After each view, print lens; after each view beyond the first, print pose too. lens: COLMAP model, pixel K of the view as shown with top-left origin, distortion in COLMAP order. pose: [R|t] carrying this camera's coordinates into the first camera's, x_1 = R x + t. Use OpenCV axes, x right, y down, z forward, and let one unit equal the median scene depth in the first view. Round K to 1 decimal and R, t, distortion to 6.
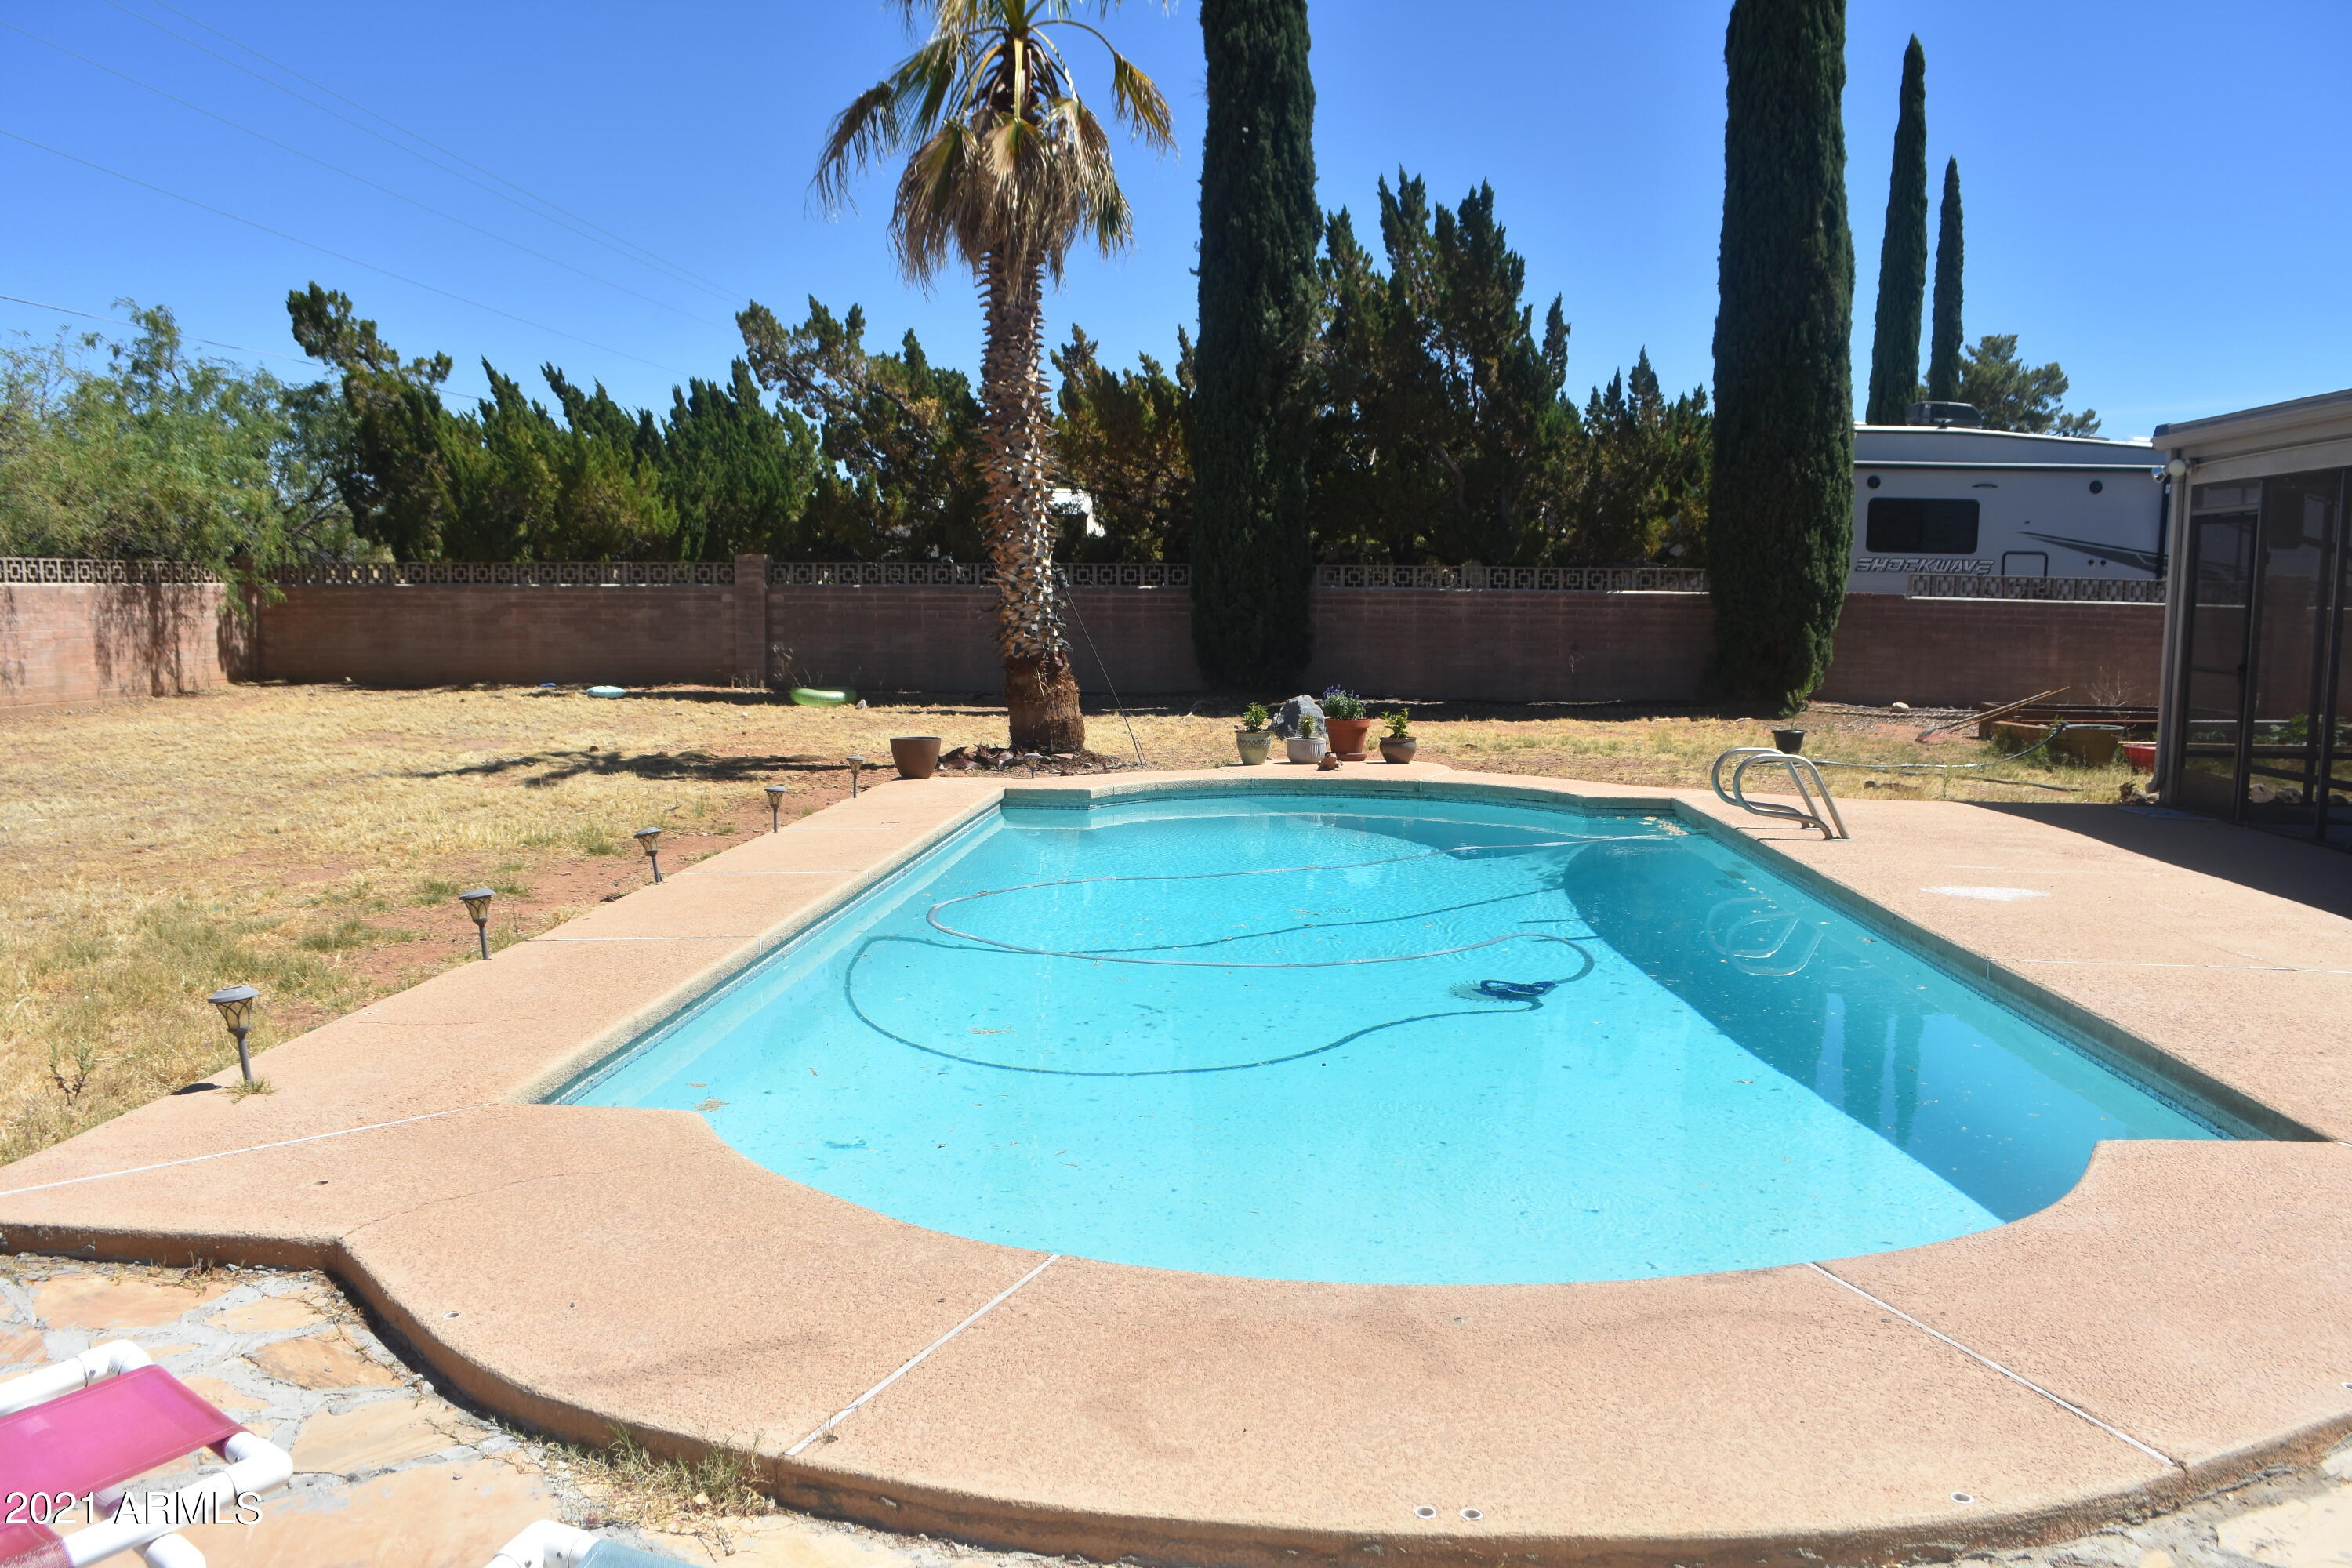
lens RADIAL K [[1859.0, 0, 1179.9], [0, 1859.0, 851.5], [0, 0, 1]] dist [-0.089686, 0.016240]
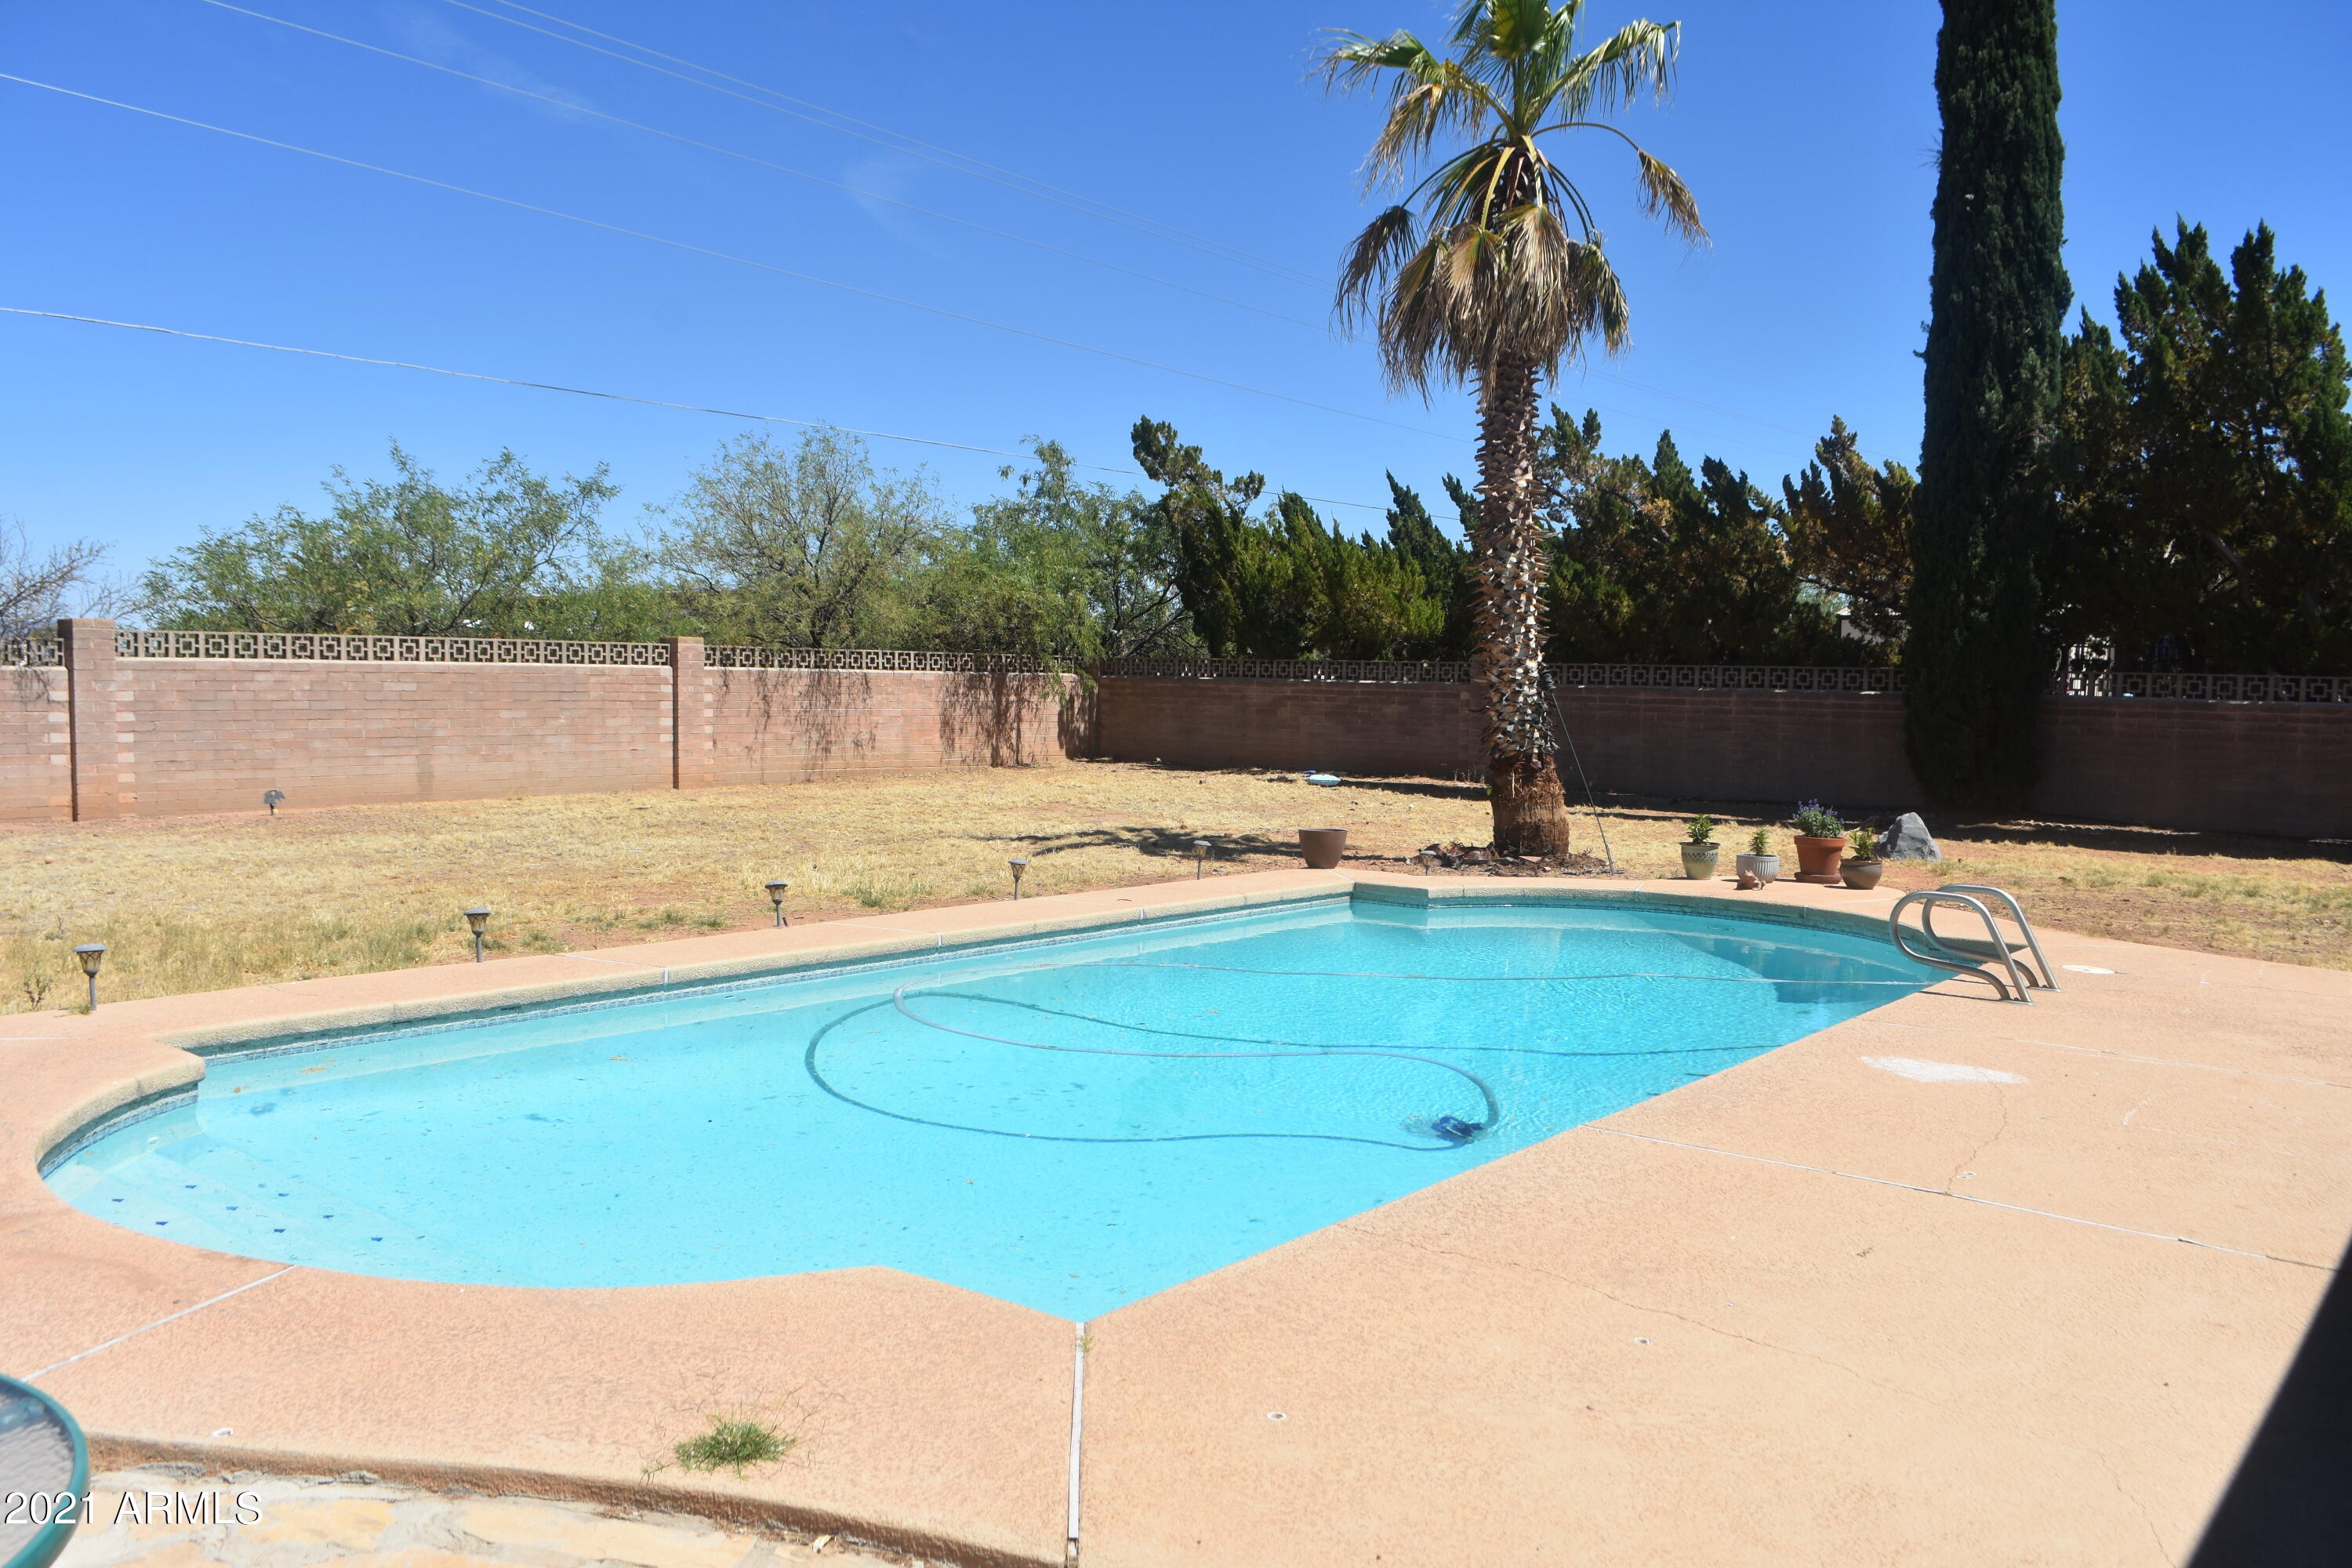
lens RADIAL K [[1859.0, 0, 1179.9], [0, 1859.0, 851.5], [0, 0, 1]] dist [-0.089686, 0.016240]
pose [[0.826115, 0.059491, -0.560352, 0.229908], [-0.089406, 0.995653, -0.026105, -0.008779], [0.556364, 0.071664, 0.827843, 0.054650]]
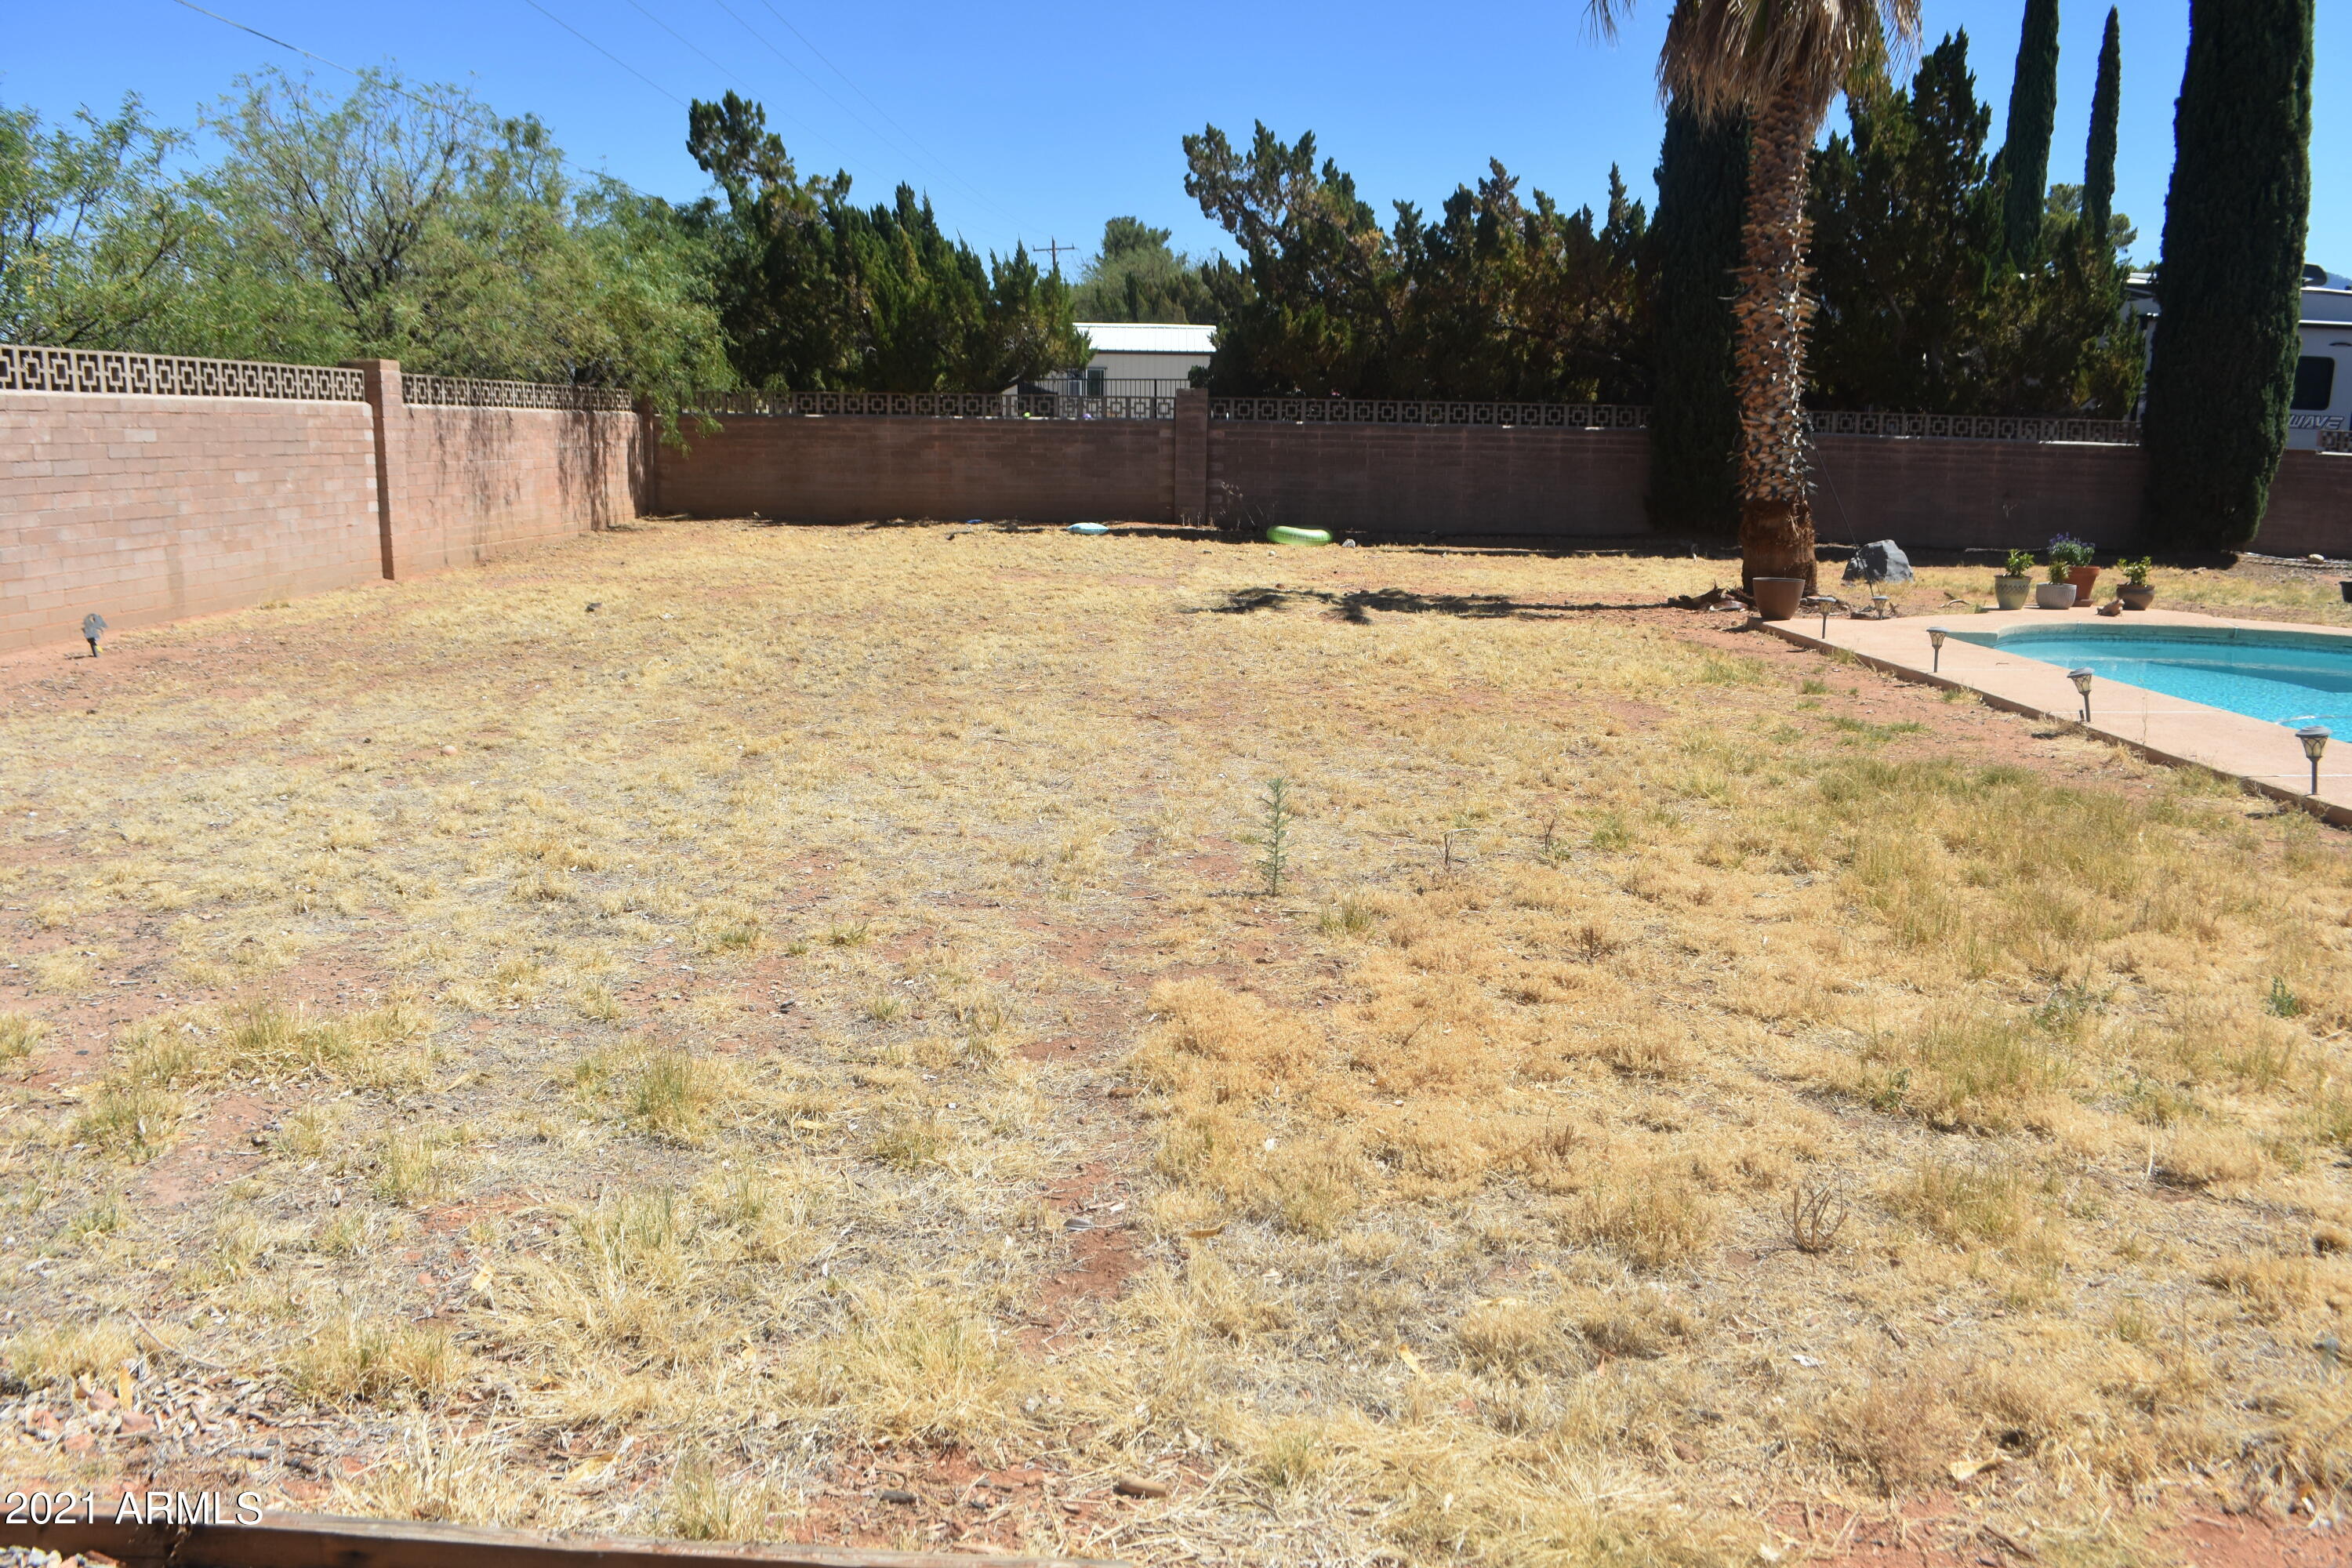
lens RADIAL K [[1865.2, 0, 1167.3], [0, 1865.2, 841.1], [0, 0, 1]] dist [-0.085765, 0.012974]
pose [[0.998373, -0.004546, 0.056834, -0.324430], [0.000100, 0.996954, 0.077991, 0.001624], [-0.057015, -0.077859, 0.995333, 0.002993]]
